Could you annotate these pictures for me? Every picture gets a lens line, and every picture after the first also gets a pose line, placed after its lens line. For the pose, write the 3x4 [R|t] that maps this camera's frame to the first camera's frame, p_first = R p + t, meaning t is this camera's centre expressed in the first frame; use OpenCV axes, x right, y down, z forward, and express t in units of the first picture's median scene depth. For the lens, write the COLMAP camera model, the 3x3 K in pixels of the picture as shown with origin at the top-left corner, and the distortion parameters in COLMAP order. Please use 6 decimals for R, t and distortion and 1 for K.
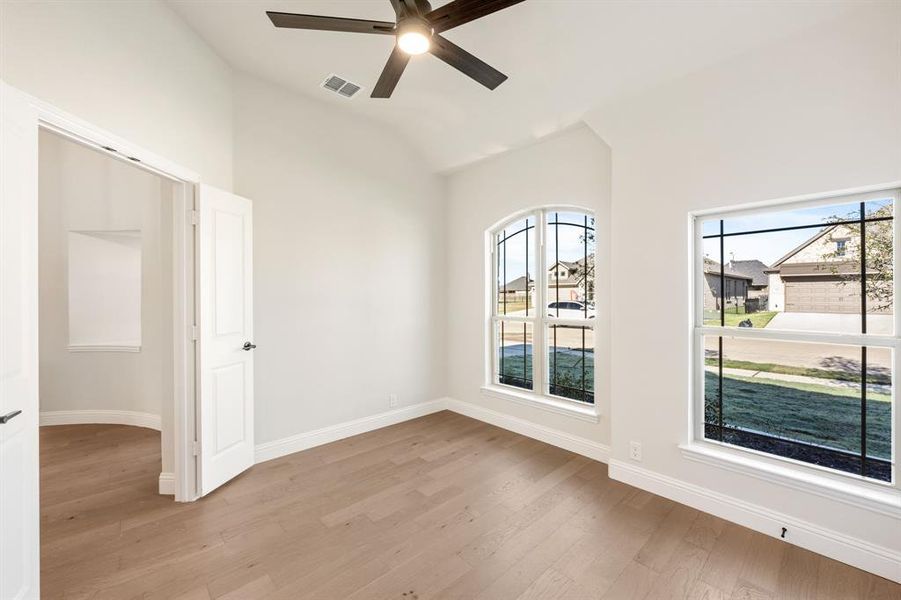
lens RADIAL K [[364.7, 0, 457.6], [0, 364.7, 295.6], [0, 0, 1]] dist [0.001612, 0.000642]
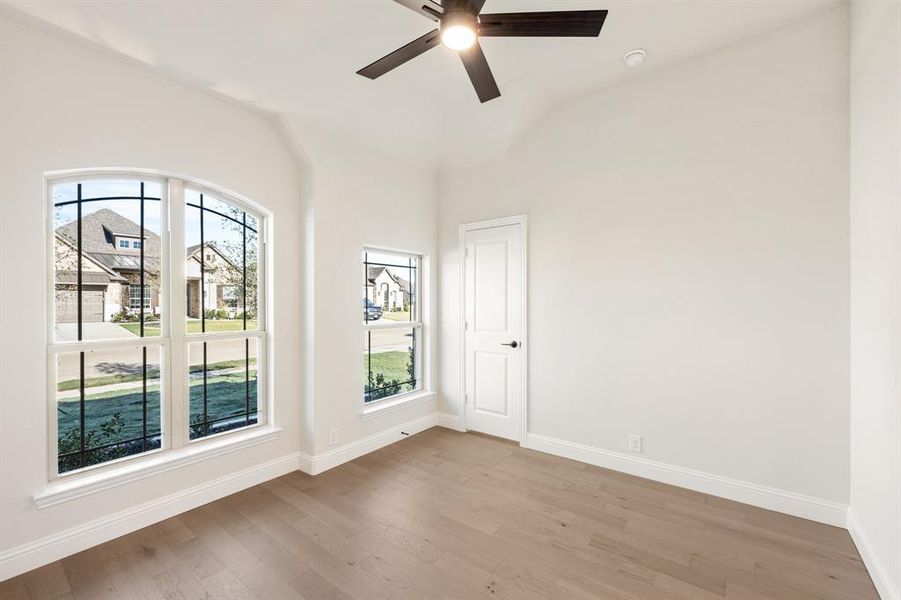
lens RADIAL K [[364.7, 0, 454.6], [0, 364.7, 303.6], [0, 0, 1]] dist [0.001612, 0.000642]
pose [[-0.151545, -0.000902, 0.988450, -0.524376], [0.005705, 0.999982, 0.001787, 0.000671], [-0.988434, 0.005910, -0.151537, 0.572539]]
